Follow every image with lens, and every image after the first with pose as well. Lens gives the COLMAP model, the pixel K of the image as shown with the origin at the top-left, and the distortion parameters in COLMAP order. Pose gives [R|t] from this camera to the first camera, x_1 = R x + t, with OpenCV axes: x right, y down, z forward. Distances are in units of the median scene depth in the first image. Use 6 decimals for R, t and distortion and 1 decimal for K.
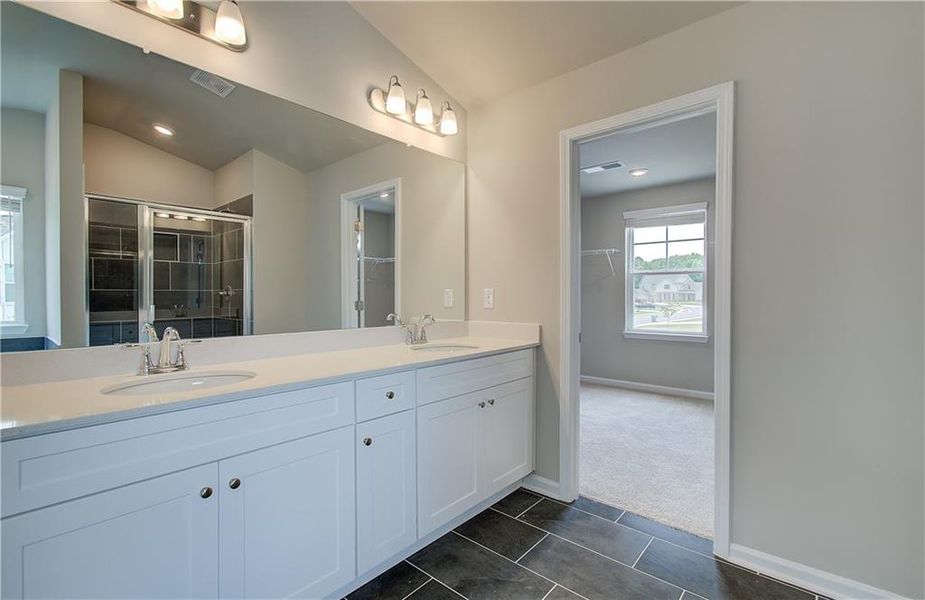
lens RADIAL K [[415.5, 0, 461.9], [0, 415.5, 302.3], [0, 0, 1]] dist [-0.003763, -0.000217]
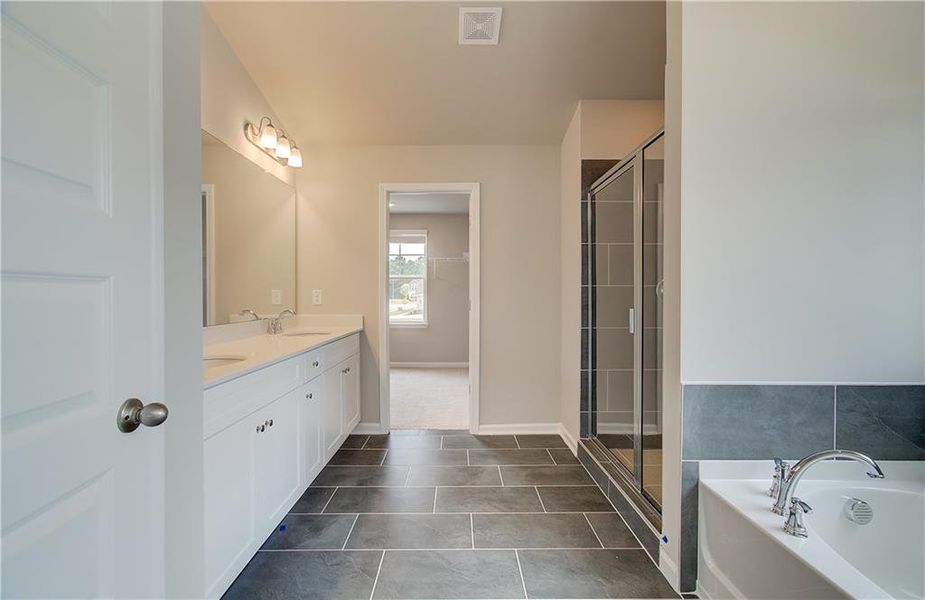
lens RADIAL K [[419.1, 0, 467.6], [0, 419.1, 300.0], [0, 0, 1]] dist [0.006772, 0.000797]
pose [[0.739080, -0.009663, 0.673548, -0.515202], [0.013979, 0.999902, -0.000994, 0.007324], [-0.673473, 0.010150, 0.739142, -0.293727]]
